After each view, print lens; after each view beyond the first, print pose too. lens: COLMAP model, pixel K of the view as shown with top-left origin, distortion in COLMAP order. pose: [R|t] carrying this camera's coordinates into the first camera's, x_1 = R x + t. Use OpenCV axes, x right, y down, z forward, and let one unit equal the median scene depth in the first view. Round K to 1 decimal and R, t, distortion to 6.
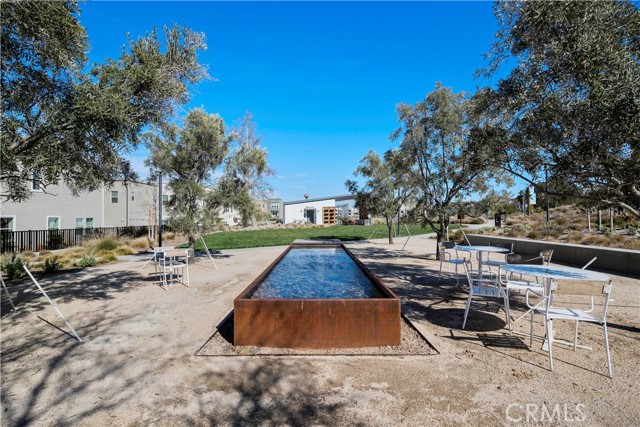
lens RADIAL K [[320.1, 0, 320.0], [0, 320.1, 213.5], [0, 0, 1]] dist [-0.004344, -0.000270]
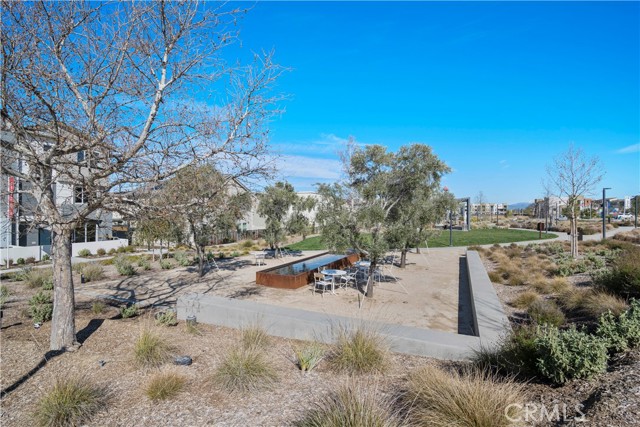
lens RADIAL K [[320.1, 0, 320.0], [0, 320.1, 213.5], [0, 0, 1]] dist [-0.004344, -0.000270]
pose [[0.910805, 0.015636, -0.412540, 0.918664], [-0.008535, 0.999782, 0.019049, -0.231364], [0.412748, -0.013829, 0.910740, -0.982285]]
